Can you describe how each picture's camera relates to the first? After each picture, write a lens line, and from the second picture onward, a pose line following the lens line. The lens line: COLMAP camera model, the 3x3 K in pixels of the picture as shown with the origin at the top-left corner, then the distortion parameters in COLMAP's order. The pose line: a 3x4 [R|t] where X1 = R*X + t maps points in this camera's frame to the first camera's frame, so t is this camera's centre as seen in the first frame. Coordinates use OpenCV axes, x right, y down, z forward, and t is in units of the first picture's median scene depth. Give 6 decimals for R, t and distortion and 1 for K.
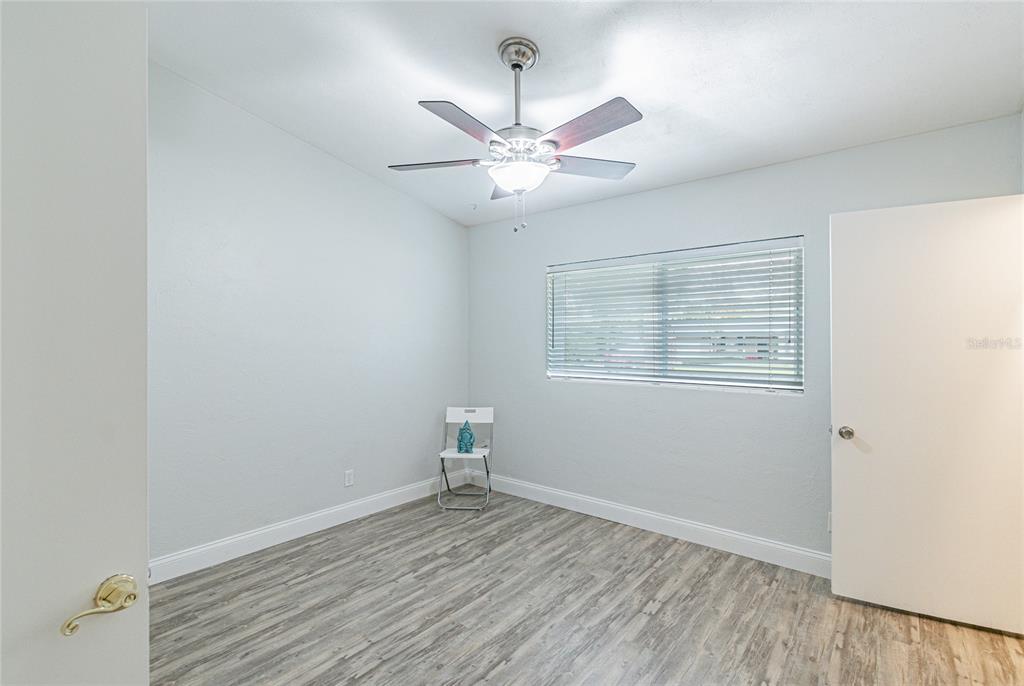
lens RADIAL K [[472.5, 0, 508.4], [0, 472.5, 345.1], [0, 0, 1]] dist [0.010054, -0.000504]
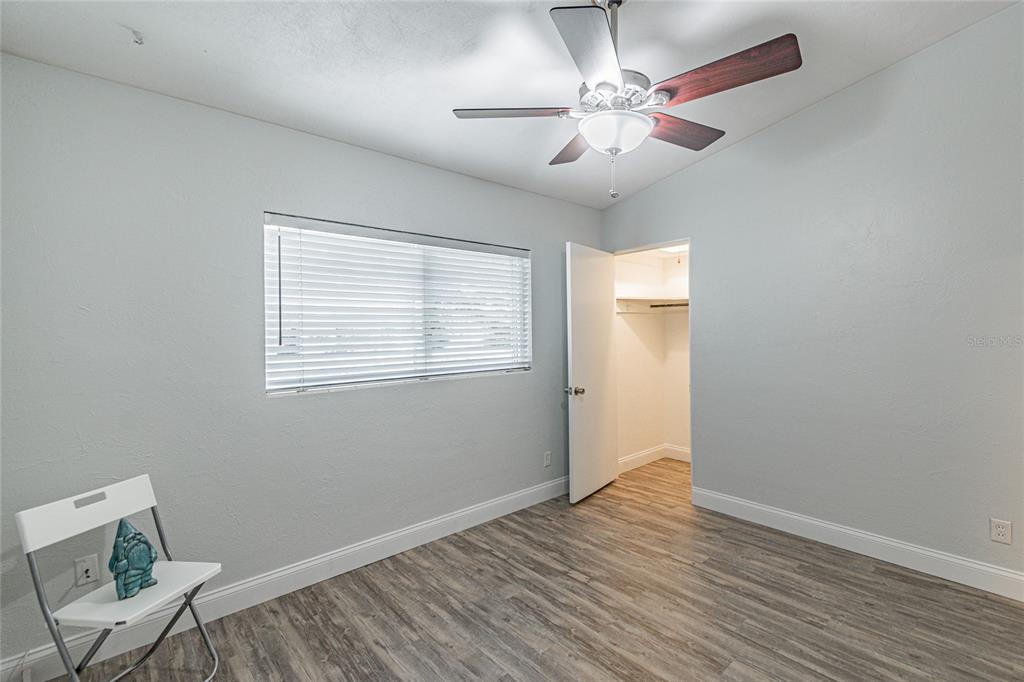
lens RADIAL K [[467.4, 0, 506.7], [0, 467.4, 334.8], [0, 0, 1]] dist [-0.000574, -0.000728]
pose [[0.150332, -0.010342, 0.988581, -0.635623], [0.018922, 0.999792, 0.007582, -0.006486], [-0.988454, 0.017567, 0.150497, 0.822102]]
